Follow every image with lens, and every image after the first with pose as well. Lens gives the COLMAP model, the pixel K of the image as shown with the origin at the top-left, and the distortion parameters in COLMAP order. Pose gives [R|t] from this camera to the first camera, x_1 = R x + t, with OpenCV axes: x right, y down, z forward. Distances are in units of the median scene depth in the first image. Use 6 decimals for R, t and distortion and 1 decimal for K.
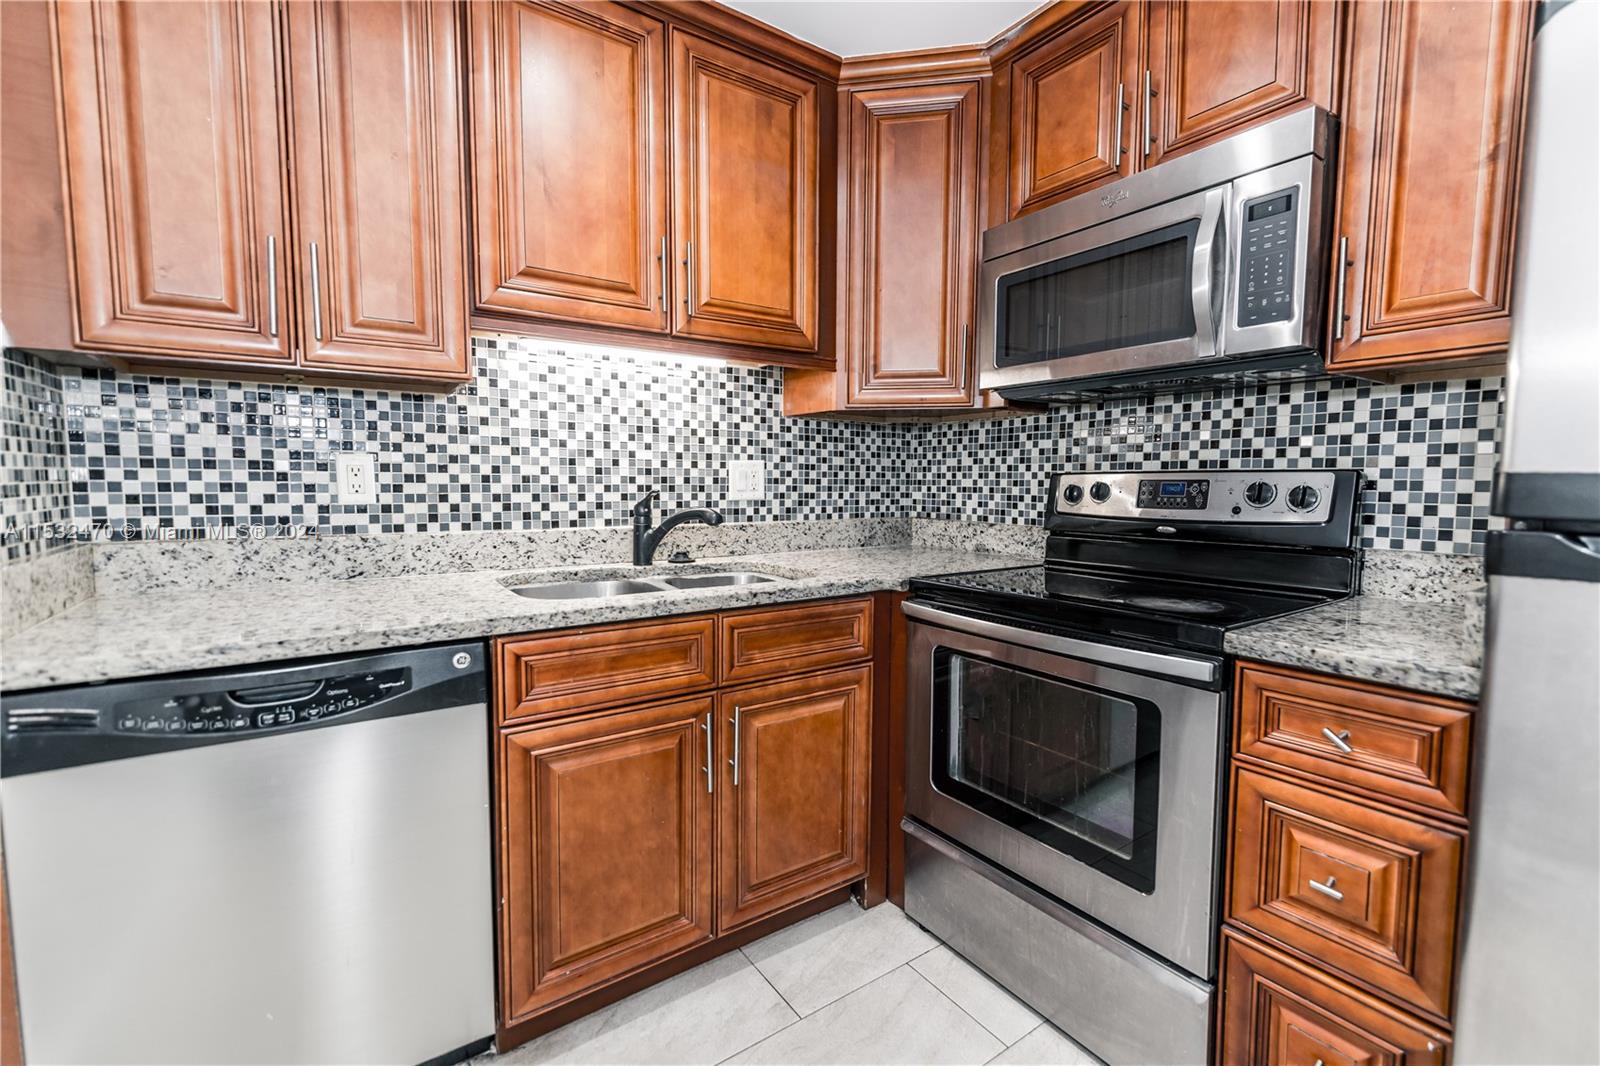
lens RADIAL K [[674.8, 0, 800.0], [0, 674.8, 533.0], [0, 0, 1]] dist [0.009799, 0.000115]
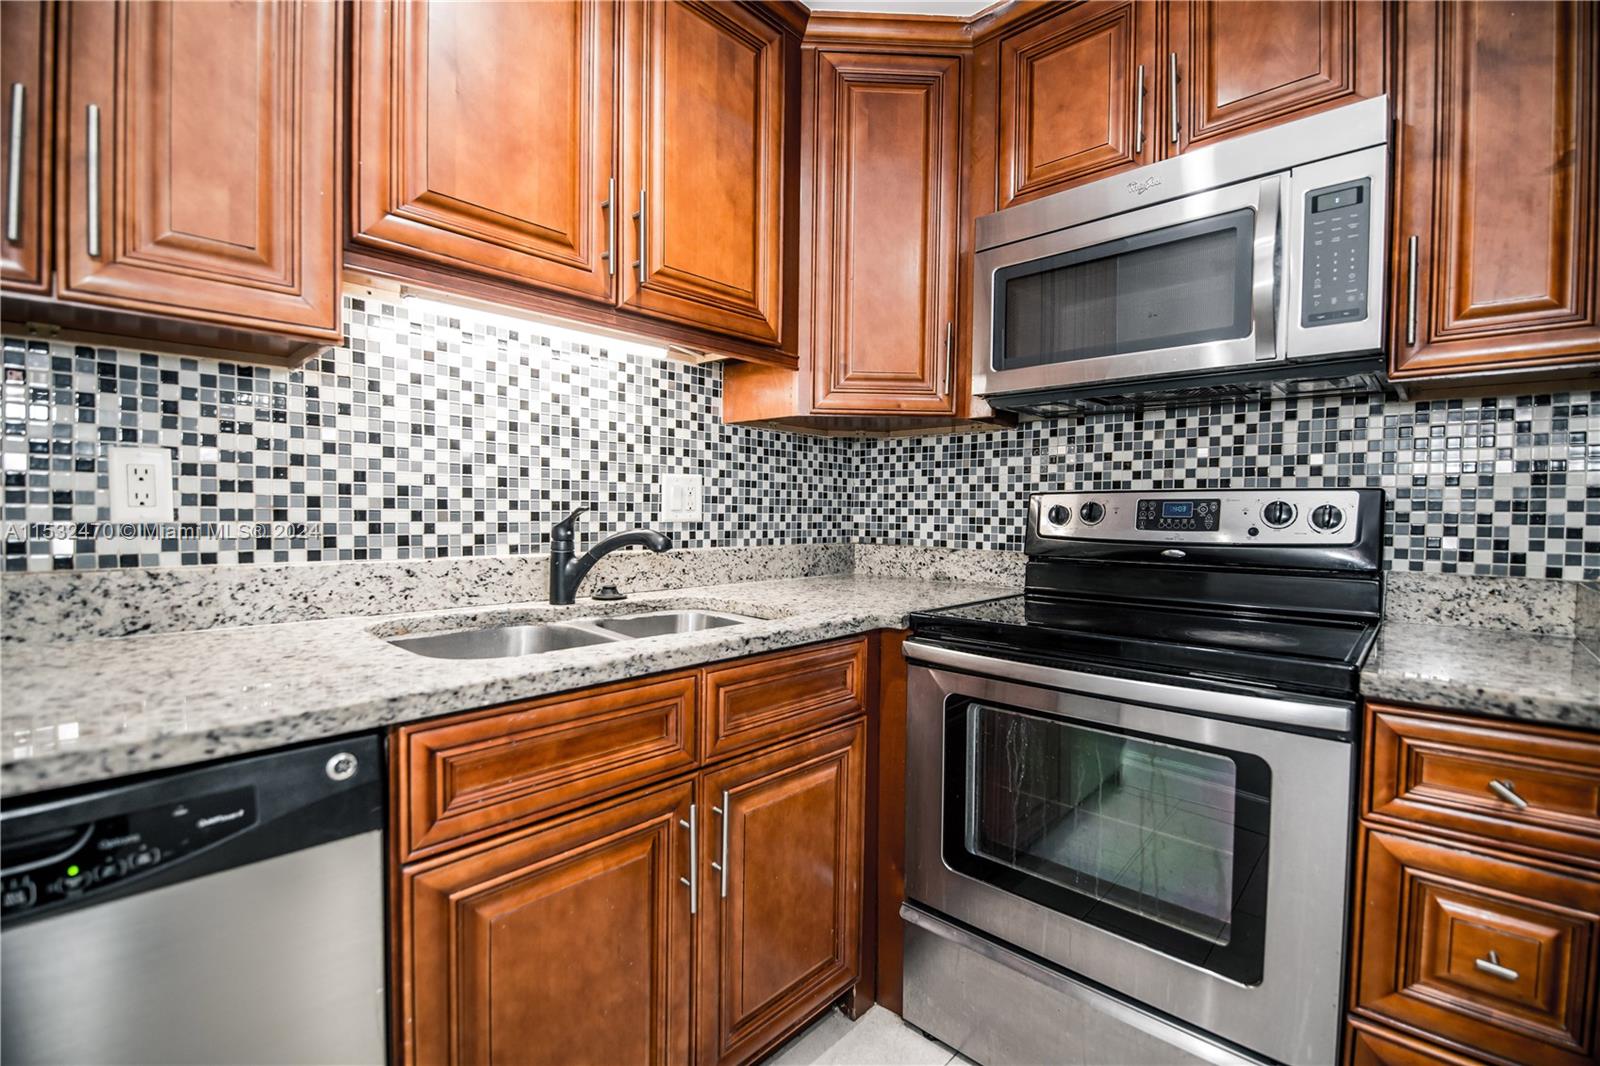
lens RADIAL K [[692.7, 0, 807.0], [0, 692.7, 536.3], [0, 0, 1]] dist [0.000503, -0.009178]
pose [[0.977637, -0.001429, 0.210294, -0.142946], [0.009303, 0.999292, -0.036458, 0.001683], [-0.210093, 0.037599, 0.976958, 0.184733]]
